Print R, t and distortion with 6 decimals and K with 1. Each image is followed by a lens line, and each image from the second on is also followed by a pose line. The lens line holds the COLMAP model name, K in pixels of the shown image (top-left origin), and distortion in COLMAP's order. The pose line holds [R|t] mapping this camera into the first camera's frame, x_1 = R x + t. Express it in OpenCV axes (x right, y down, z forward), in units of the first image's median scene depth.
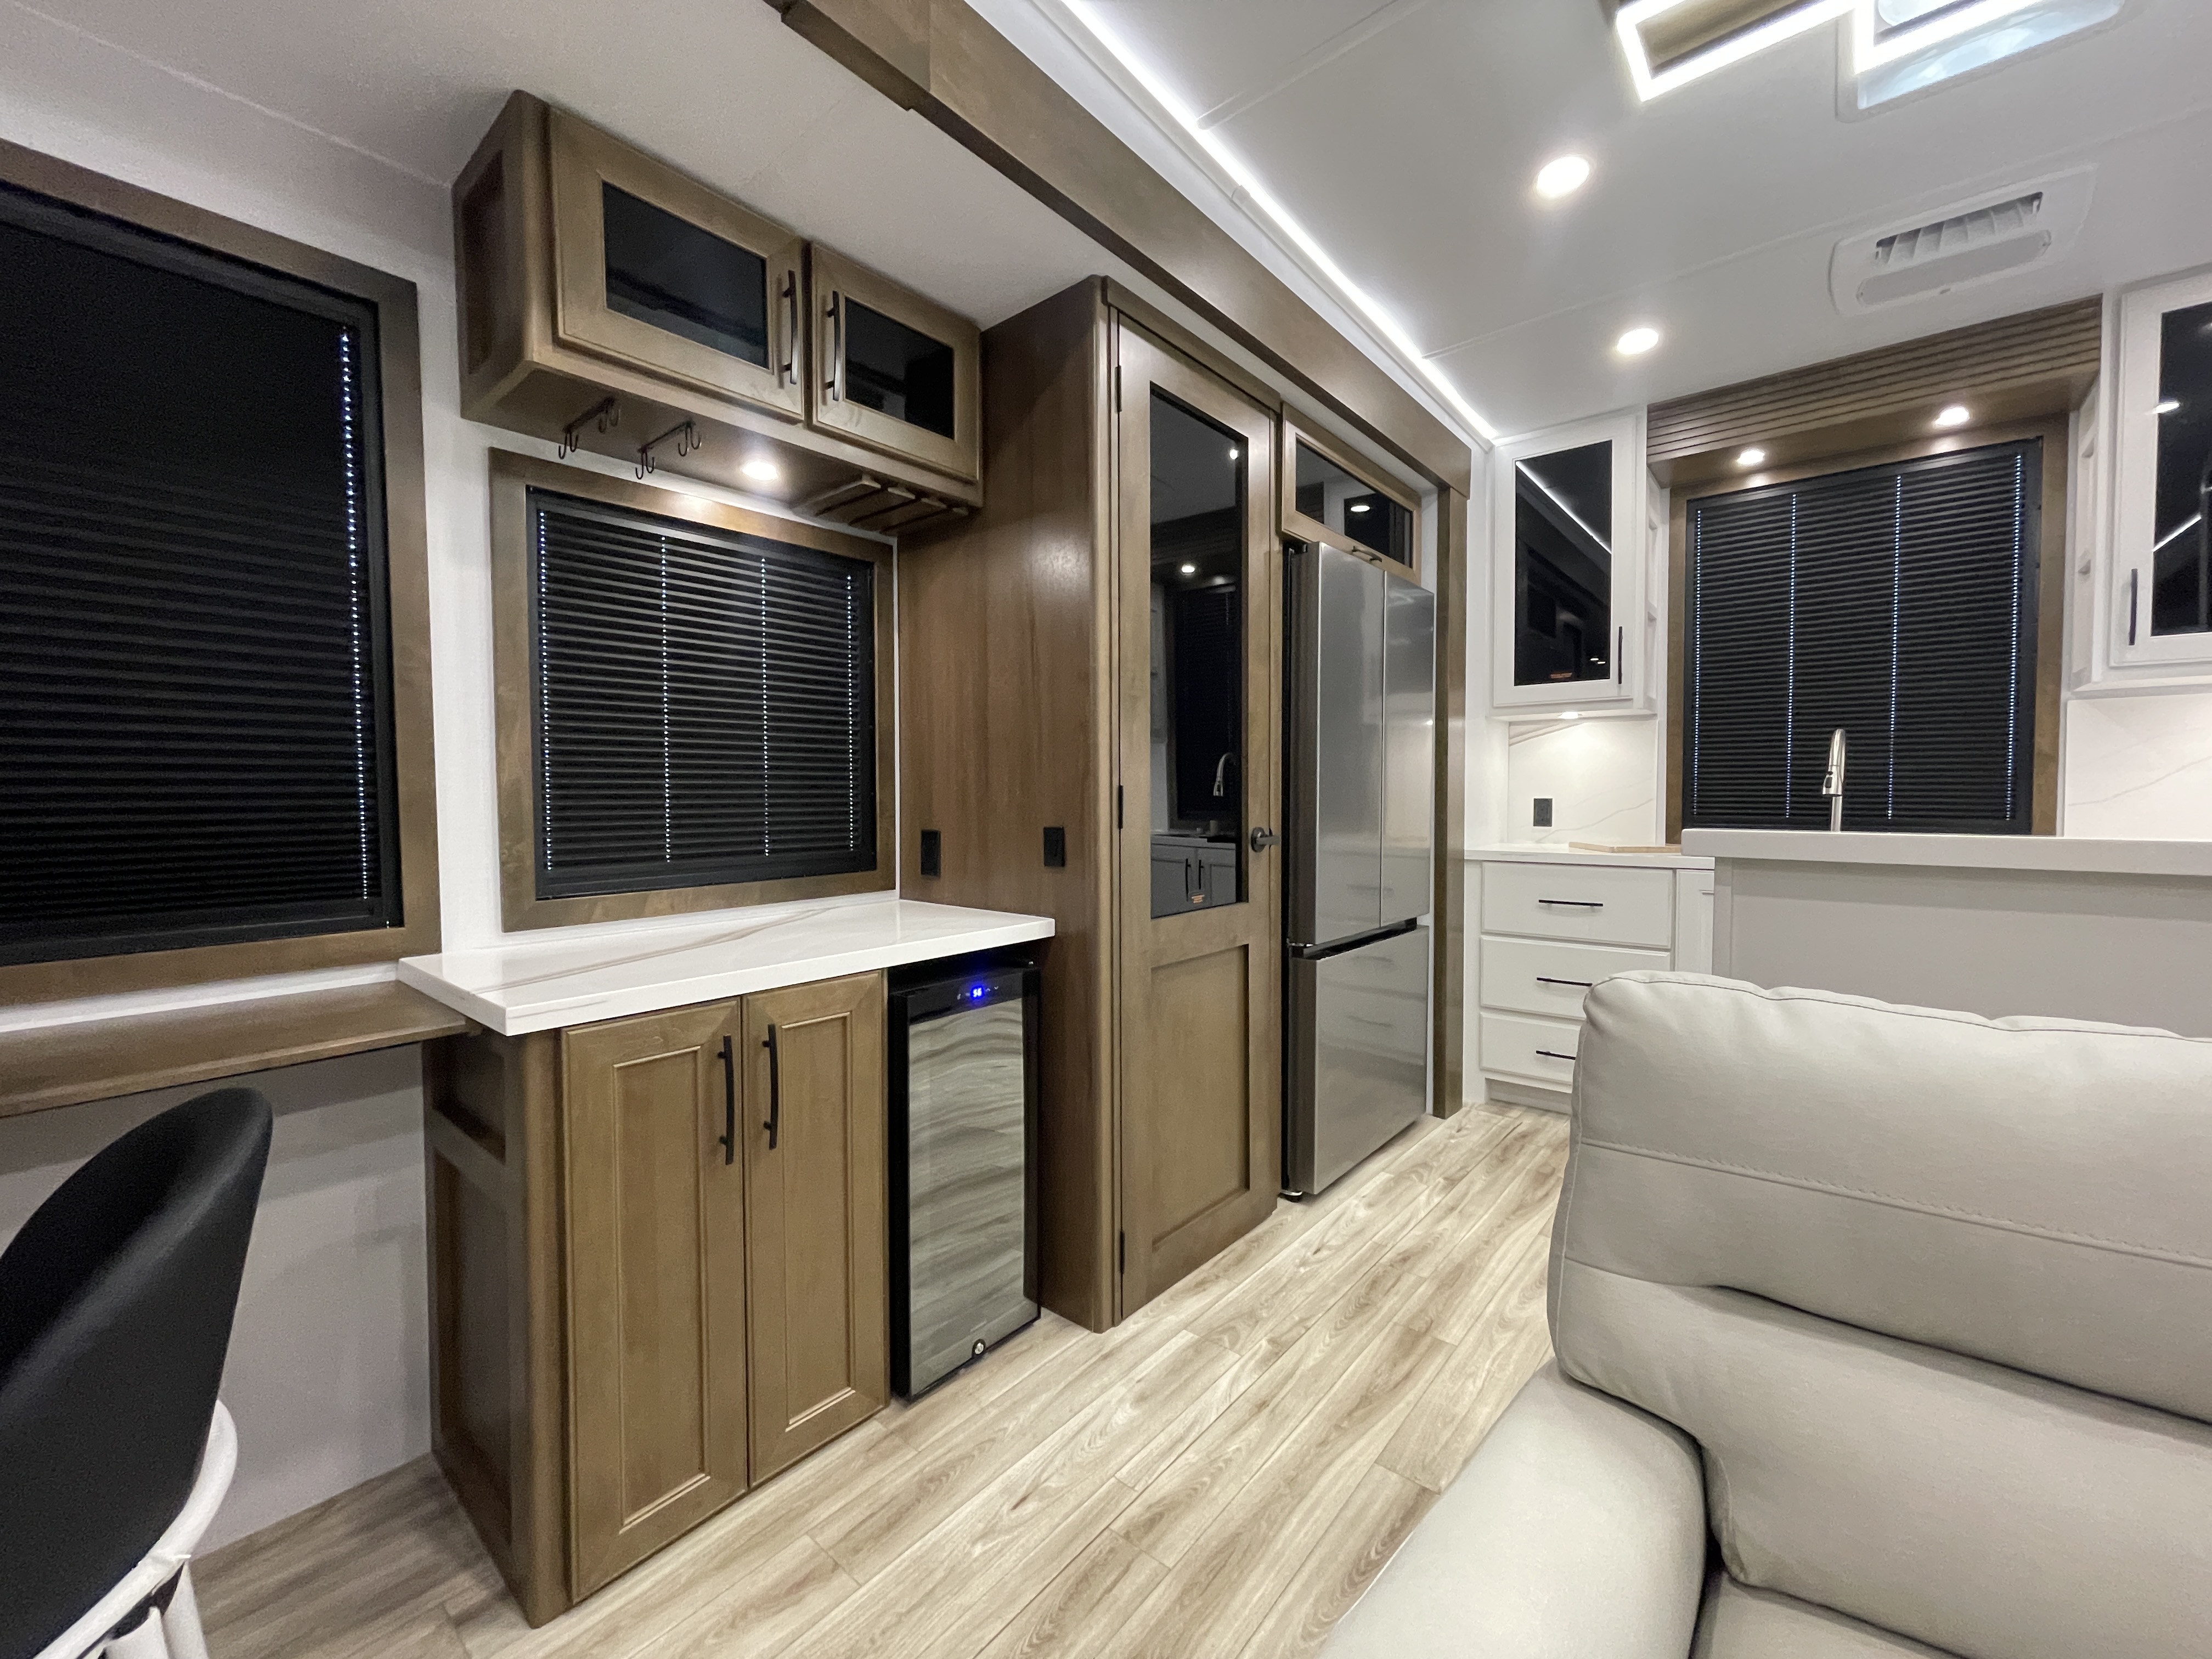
lens RADIAL K [[892.5, 0, 1098.2], [0, 892.5, 828.2], [0, 0, 1]] dist [-0.003447, 0.000265]
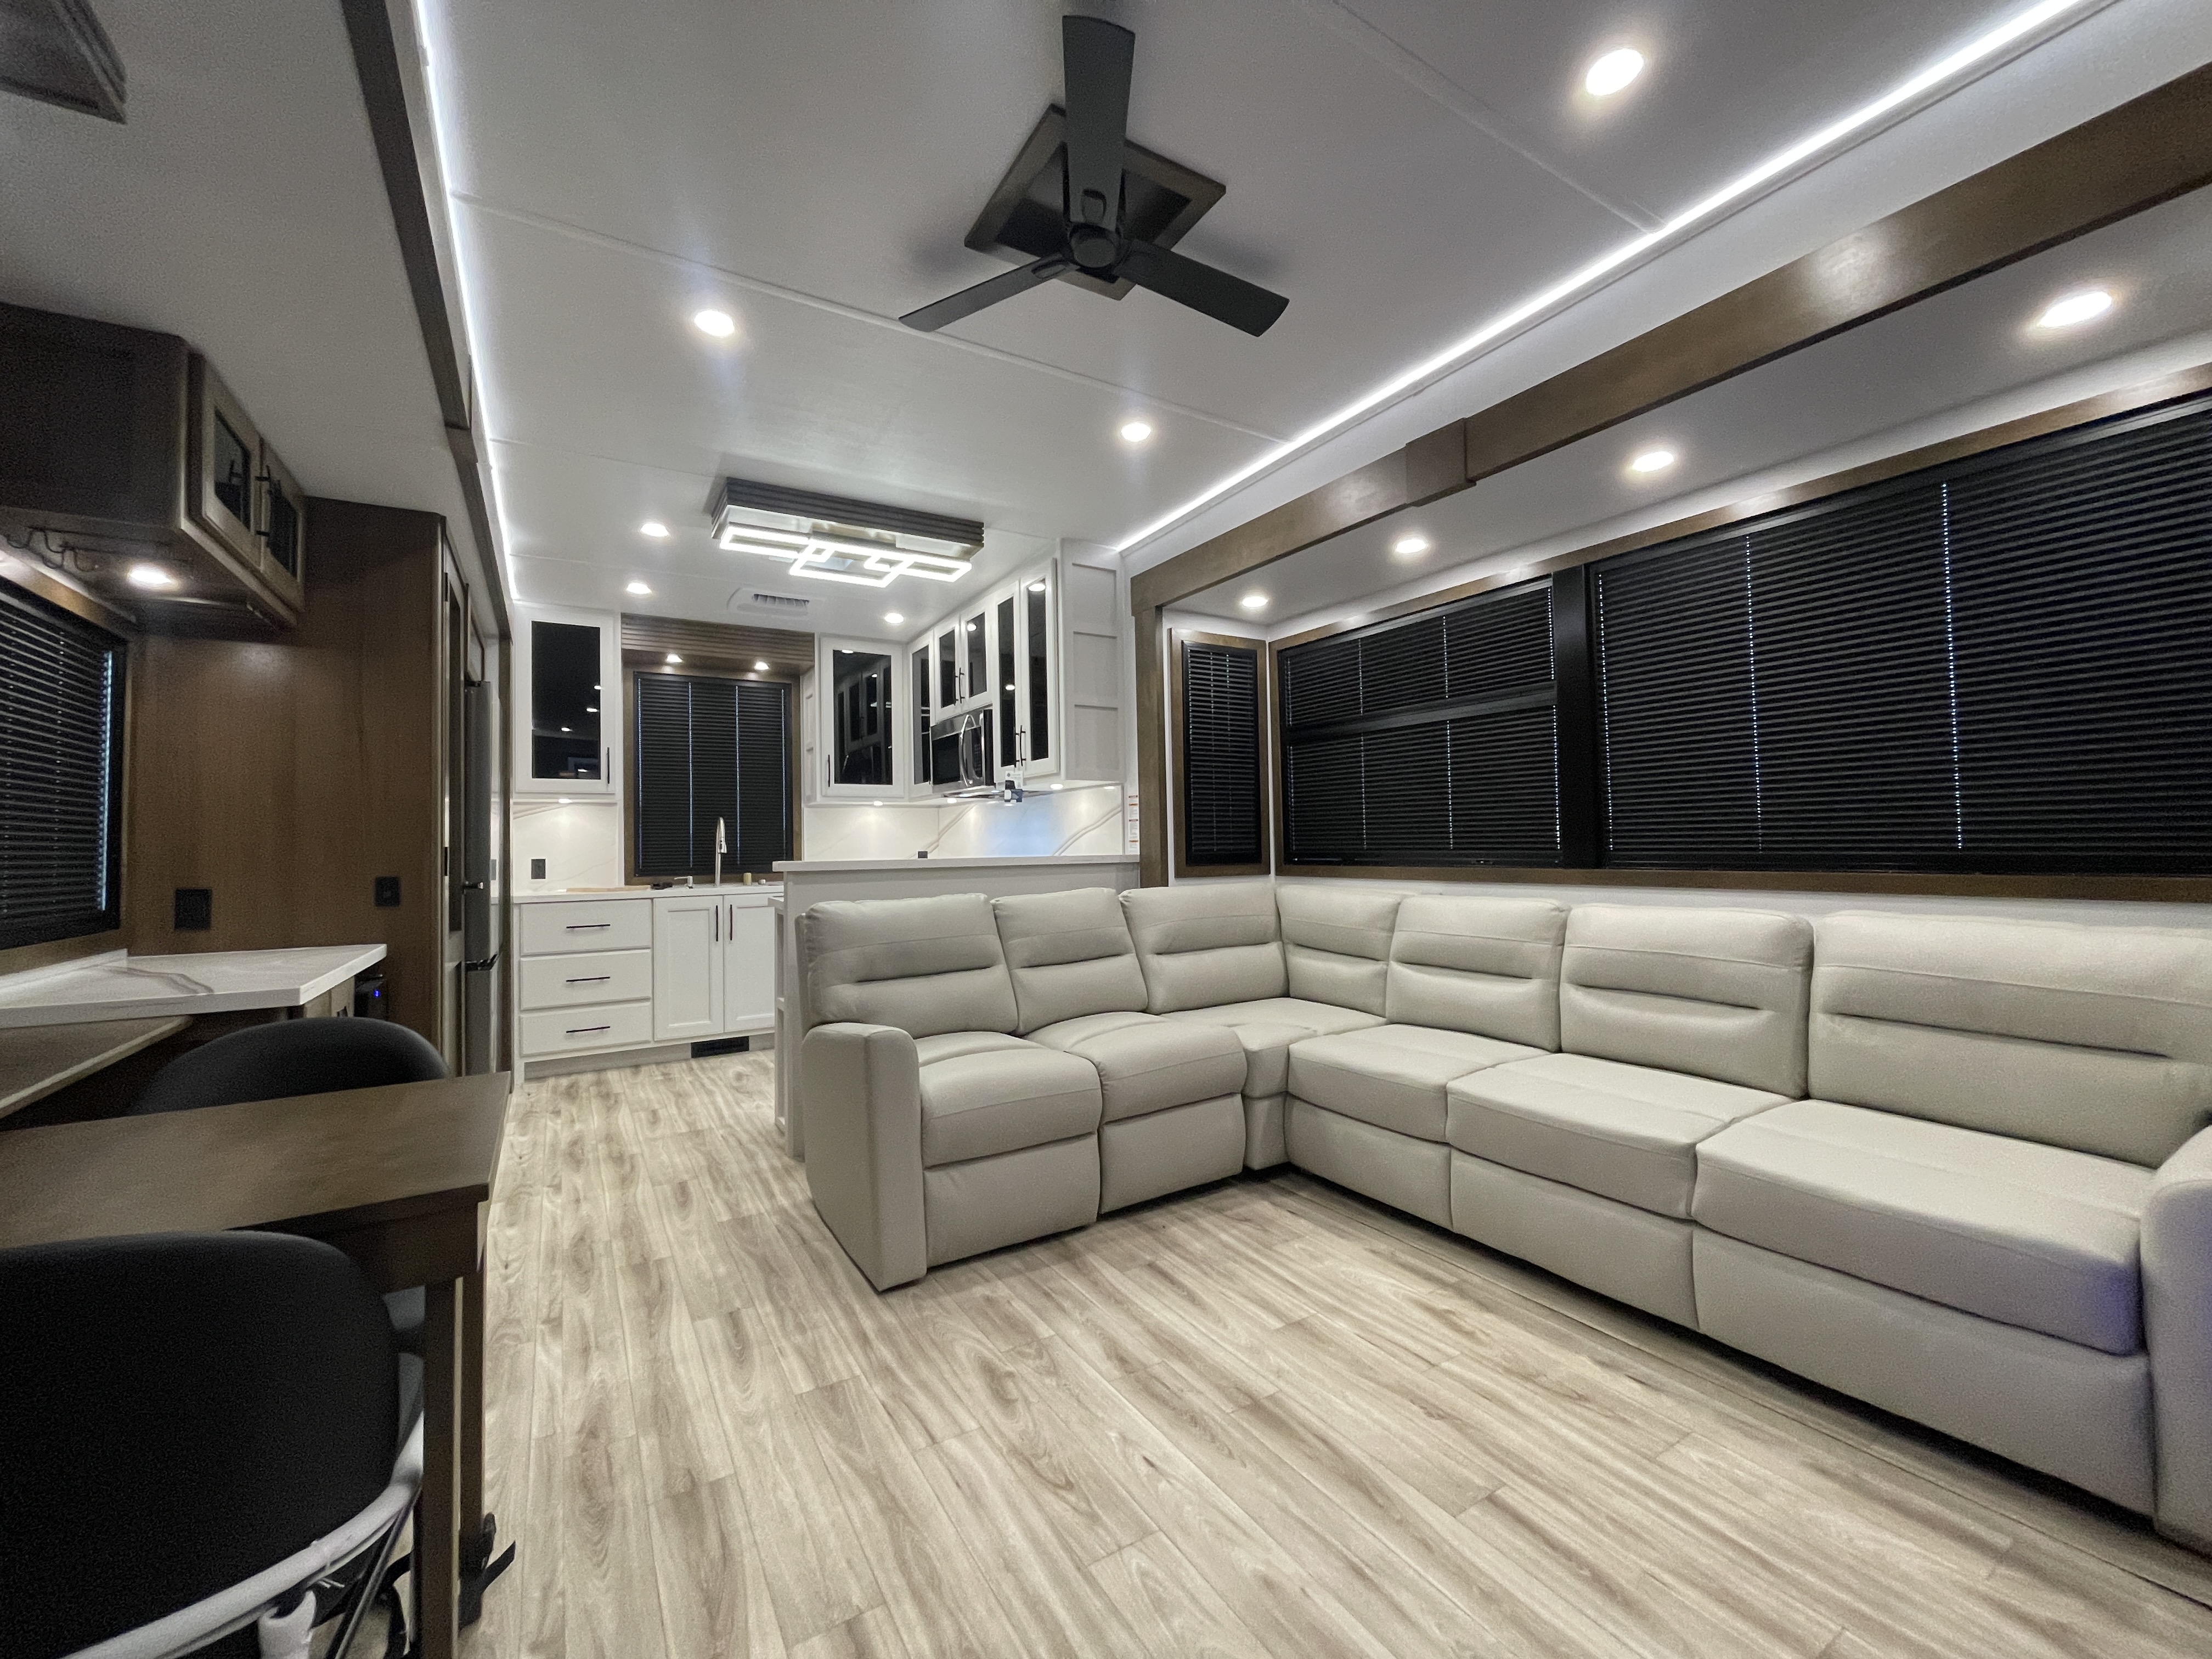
lens RADIAL K [[892.5, 0, 1098.0], [0, 892.5, 828.5], [0, 0, 1]] dist [-0.003447, 0.000265]
pose [[0.318577, 0.020036, 0.947685, -0.970199], [0.050985, 0.997967, -0.038239, 0.032400], [-0.946525, 0.060500, 0.316908, -0.470940]]
